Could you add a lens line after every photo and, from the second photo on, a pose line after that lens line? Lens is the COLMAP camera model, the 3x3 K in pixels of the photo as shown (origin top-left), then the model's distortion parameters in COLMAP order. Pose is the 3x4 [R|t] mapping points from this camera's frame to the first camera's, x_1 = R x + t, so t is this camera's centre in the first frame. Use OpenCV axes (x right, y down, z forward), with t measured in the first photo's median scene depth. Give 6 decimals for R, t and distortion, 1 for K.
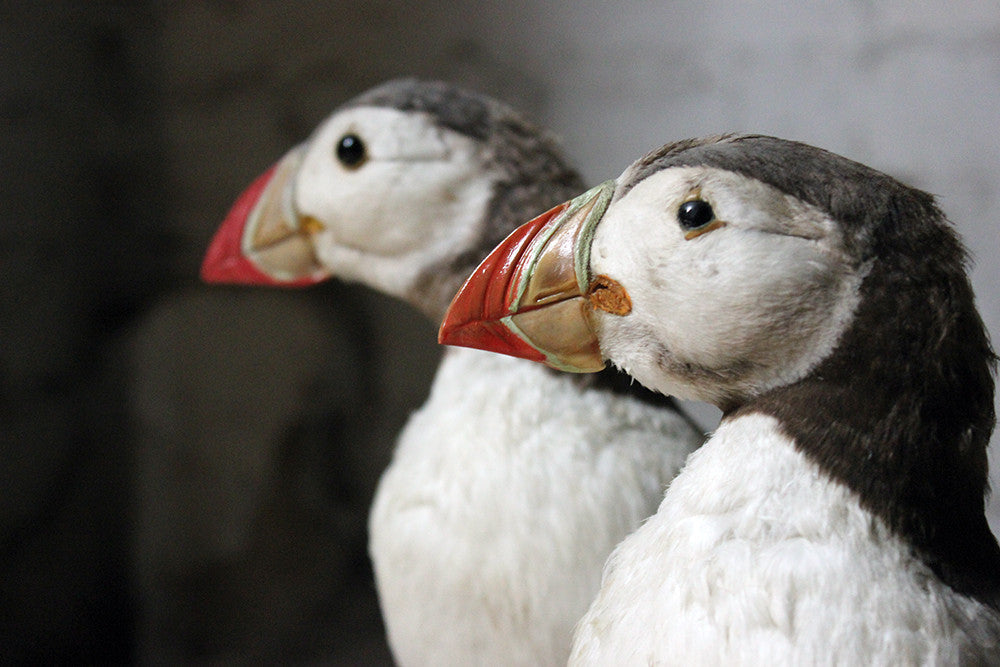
lens RADIAL K [[2241.3, 0, 500.2], [0, 2241.3, 329.2], [0, 0, 1]] dist [0.049845, 0.000000]
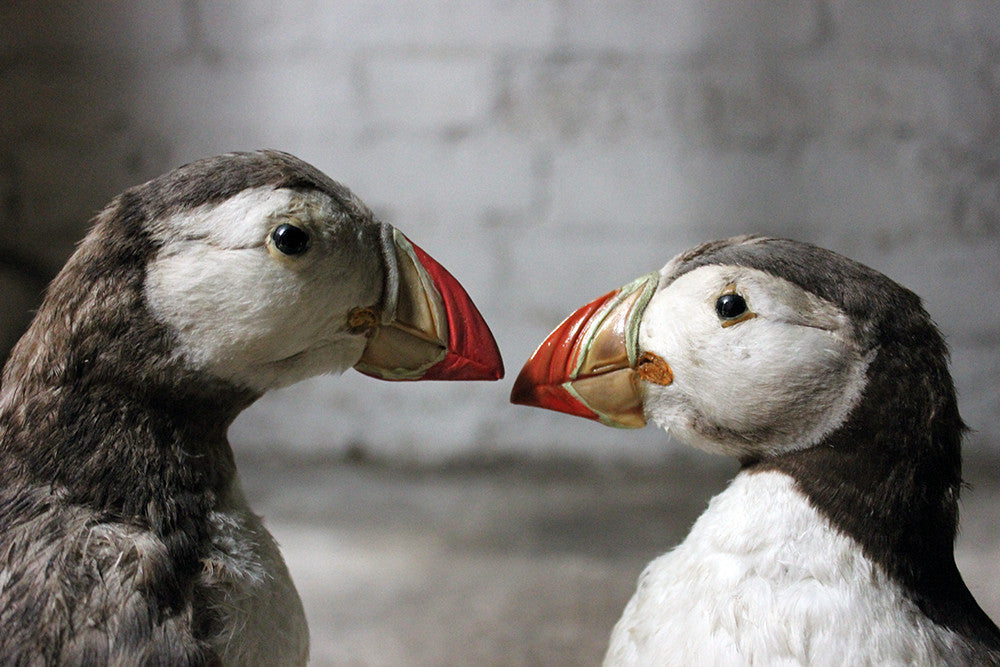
lens RADIAL K [[1398.0, 0, 506.2], [0, 1398.0, 337.8], [0, 0, 1]] dist [-0.089914, 0.000000]
pose [[0.999683, 0.021845, 0.012536, -0.042150], [-0.022277, 0.999124, 0.035432, -0.058377], [-0.011751, -0.035700, 0.999293, 0.258242]]
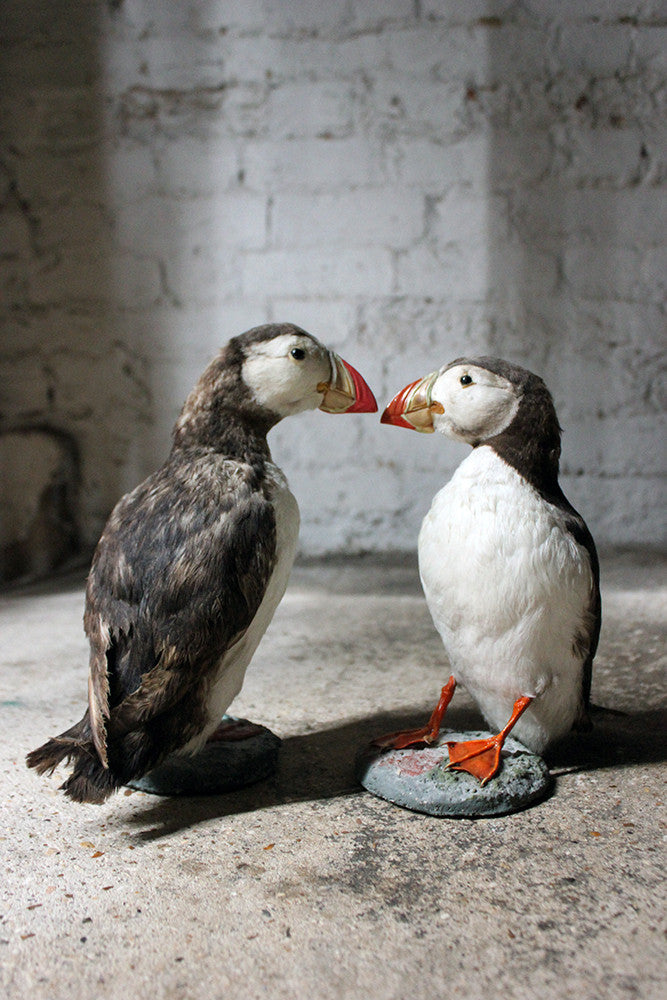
lens RADIAL K [[1090.0, 0, 338.4], [0, 1090.0, 495.9], [0, 0, 1]] dist [-0.085223, 0.000000]
pose [[0.999881, 0.015383, -0.001242, -0.085259], [-0.015376, 0.999868, 0.005230, 0.103731], [0.001322, -0.005210, 0.999986, -0.504331]]
